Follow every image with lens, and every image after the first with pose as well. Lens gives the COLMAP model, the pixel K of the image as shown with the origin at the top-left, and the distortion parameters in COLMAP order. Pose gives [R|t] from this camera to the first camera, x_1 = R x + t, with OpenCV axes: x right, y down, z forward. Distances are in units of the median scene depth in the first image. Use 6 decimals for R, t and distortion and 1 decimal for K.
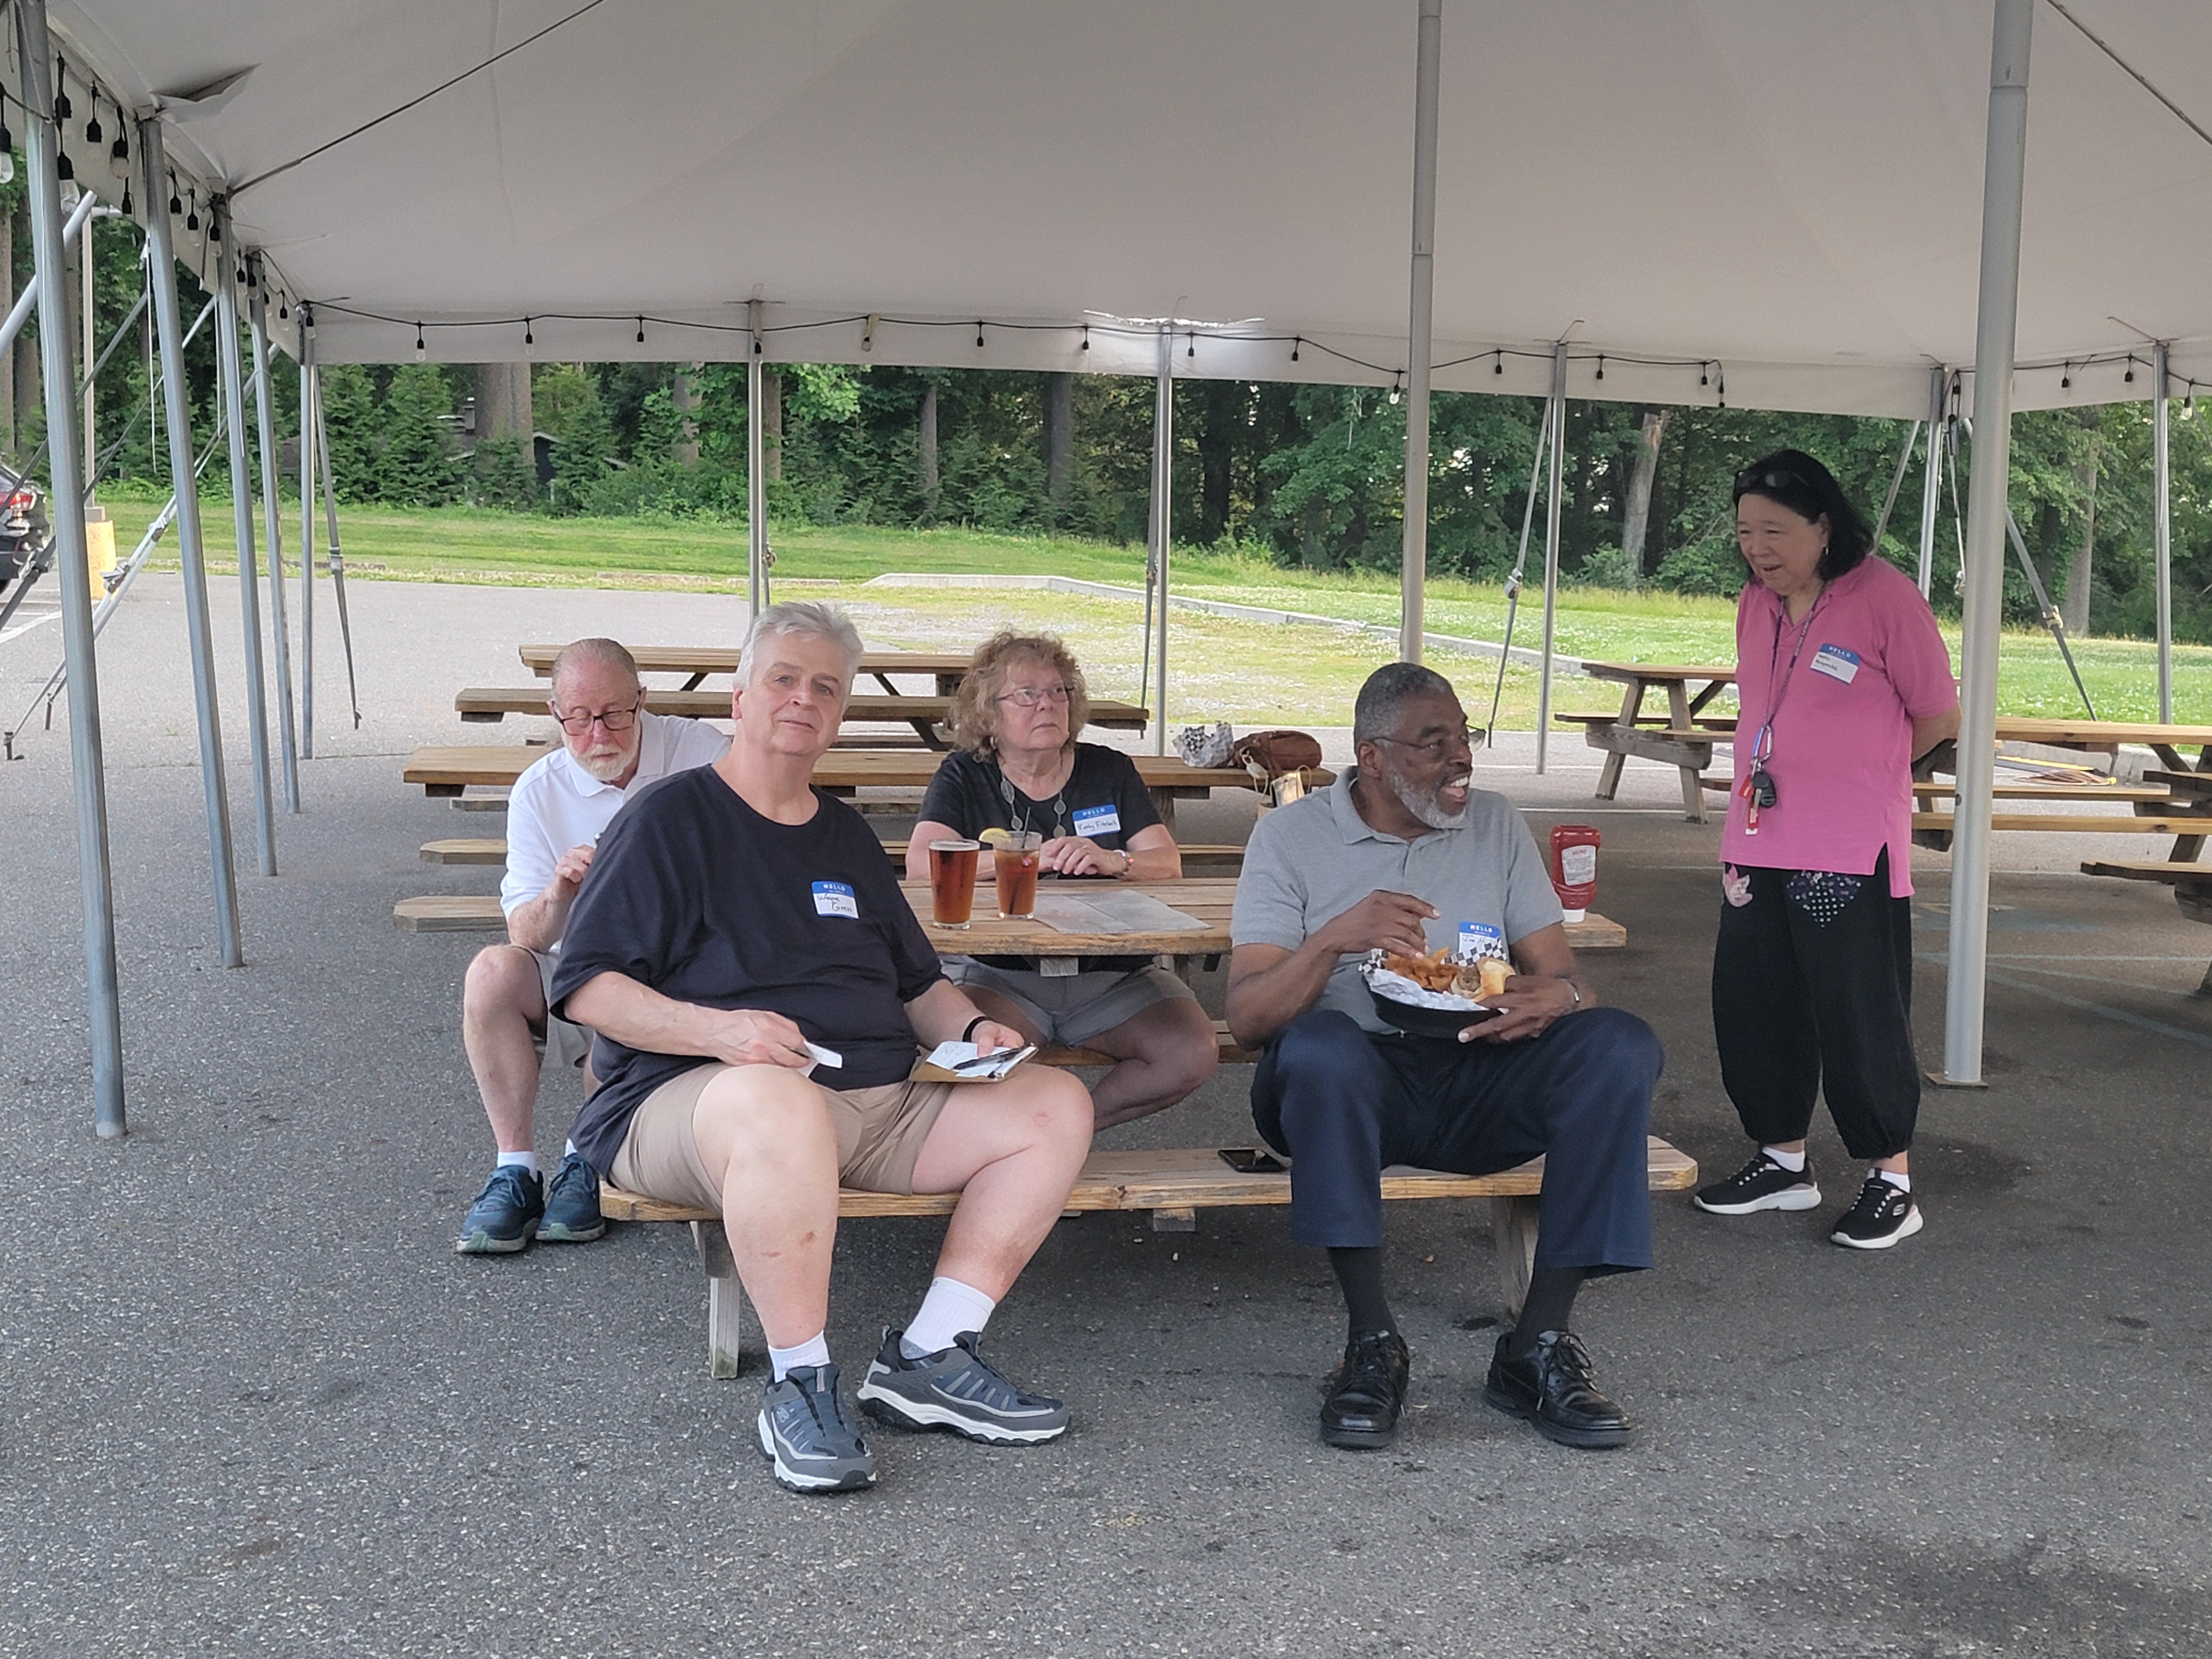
lens RADIAL K [[2966.2, 0, 1129.4], [0, 2966.2, 897.9], [0, 0, 1]] dist [0.097382, -0.101834]
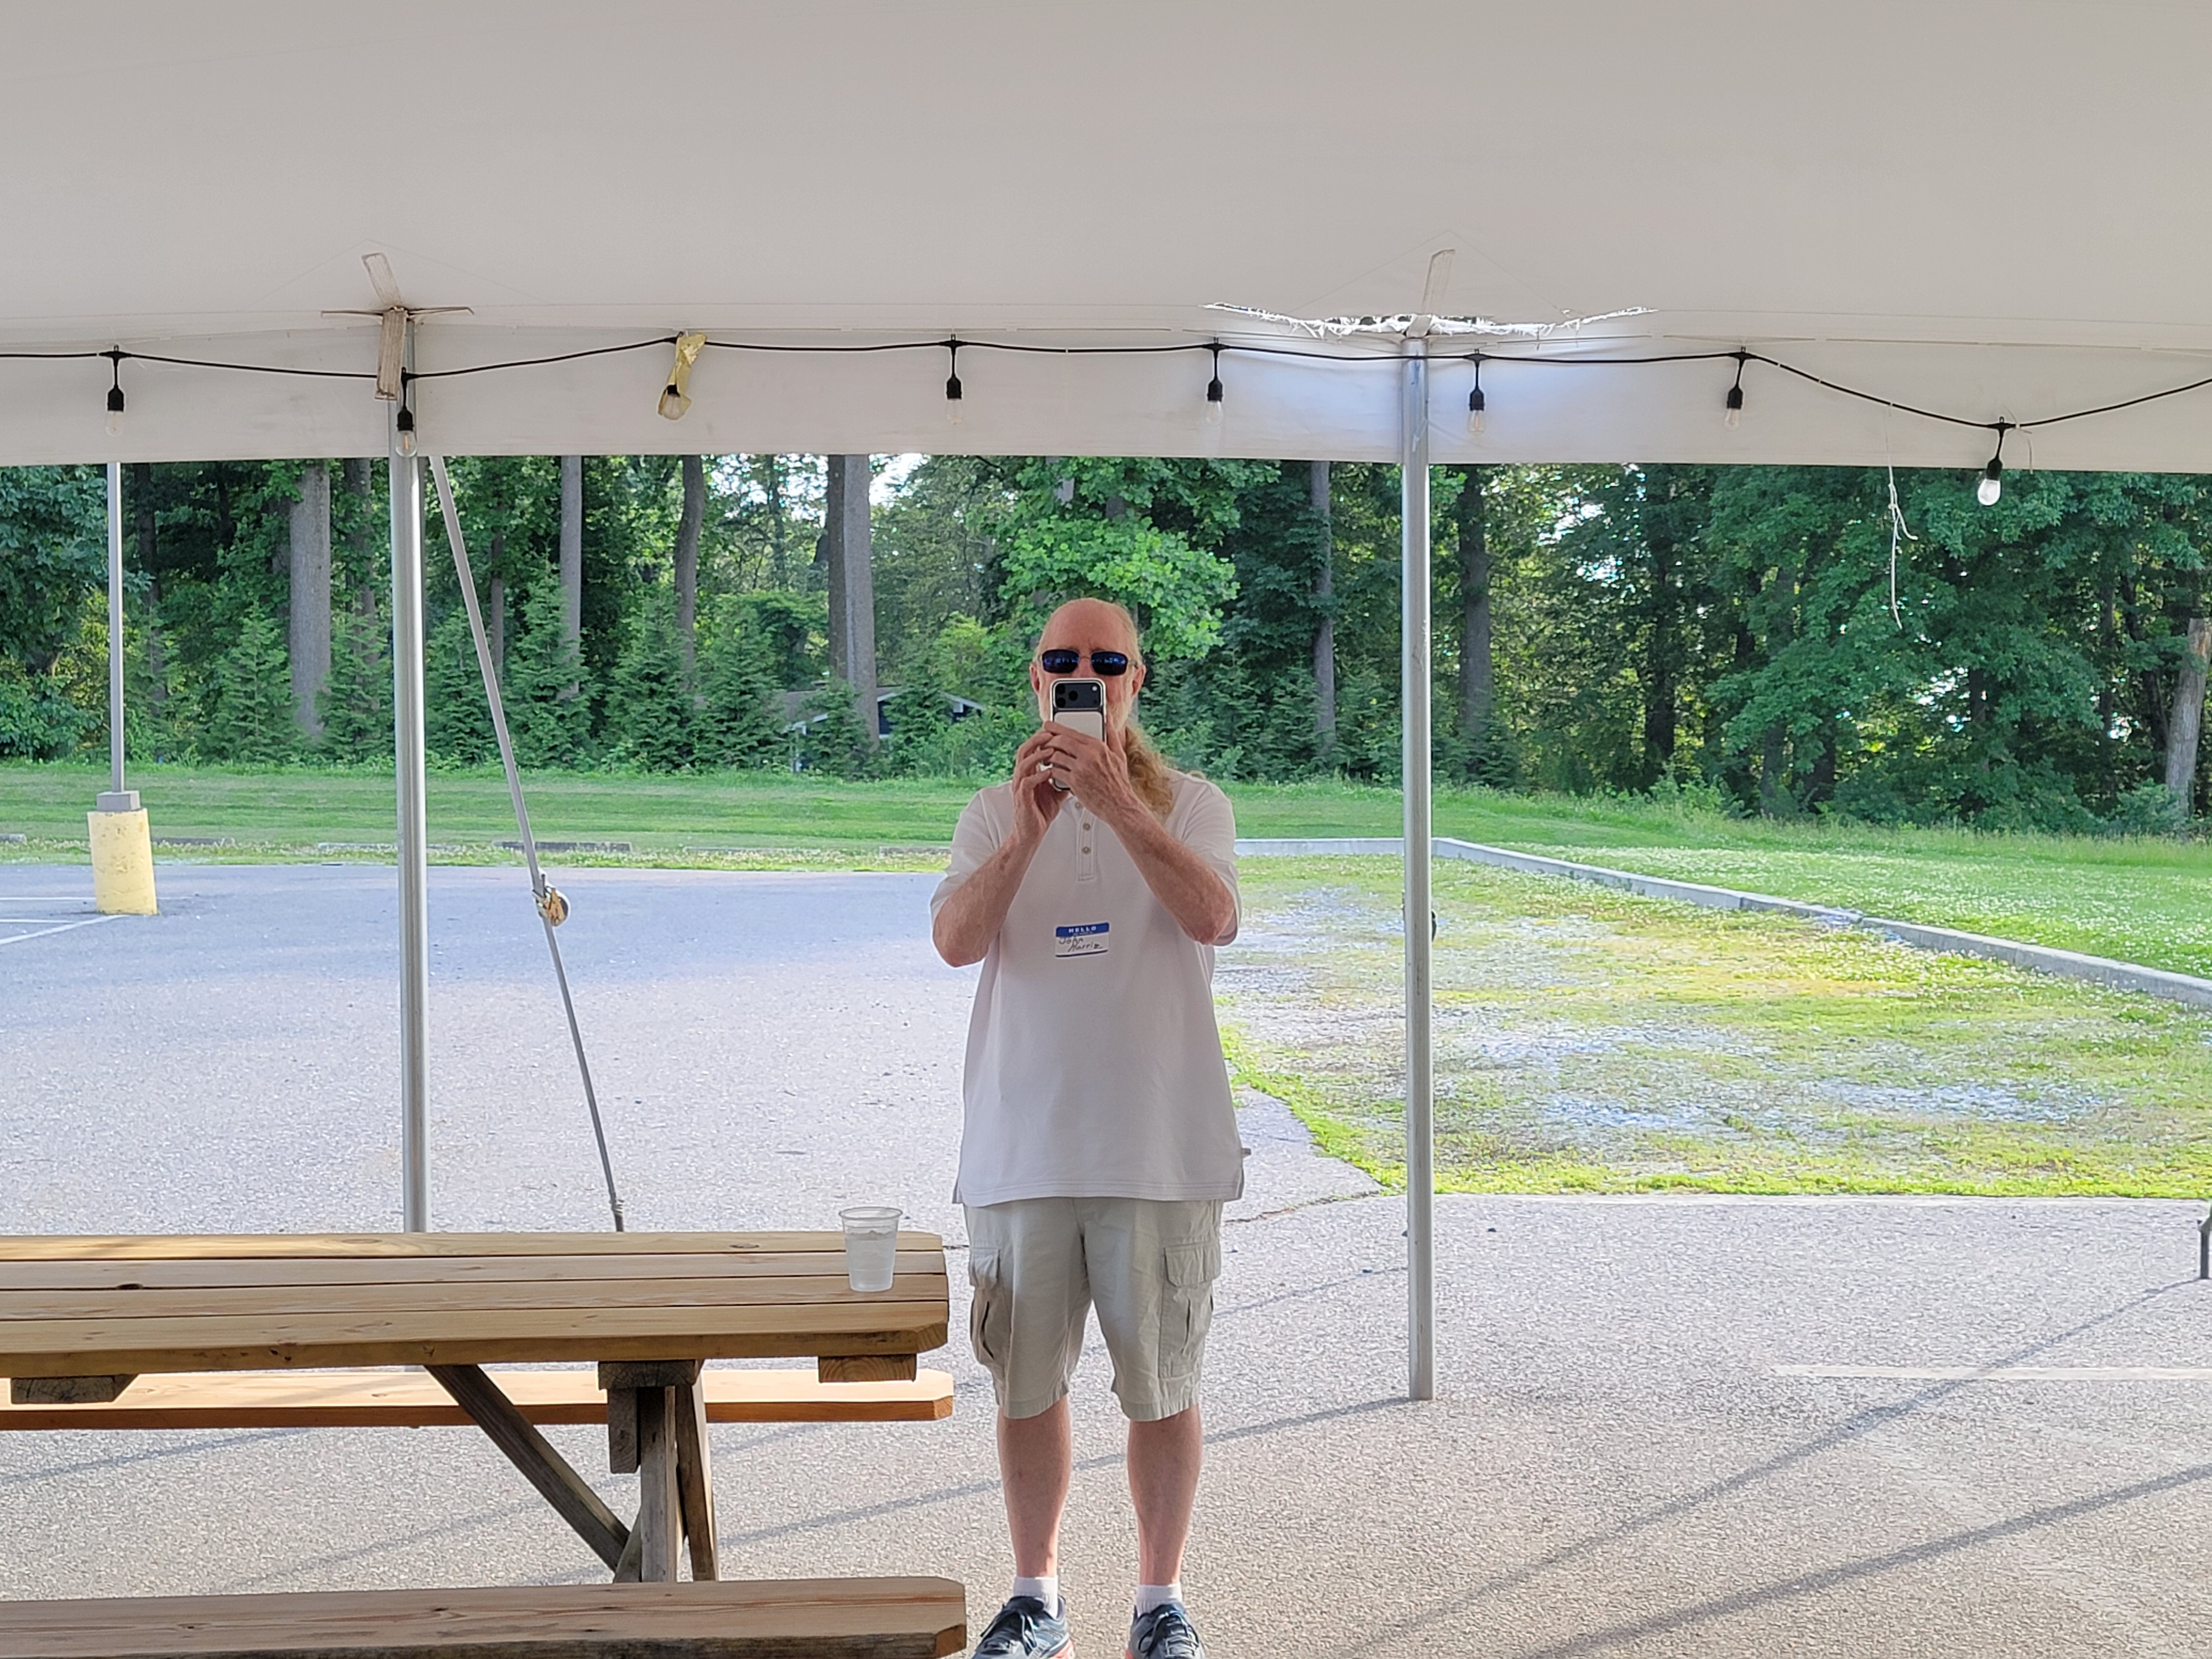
lens RADIAL K [[2966.2, 0, 1129.4], [0, 2966.2, 897.9], [0, 0, 1]] dist [0.097382, -0.101834]
pose [[0.988402, -0.018054, -0.150785, 0.009379], [0.005794, 0.996668, -0.081353, -0.022312], [0.151752, 0.079536, 0.985213, 0.162416]]
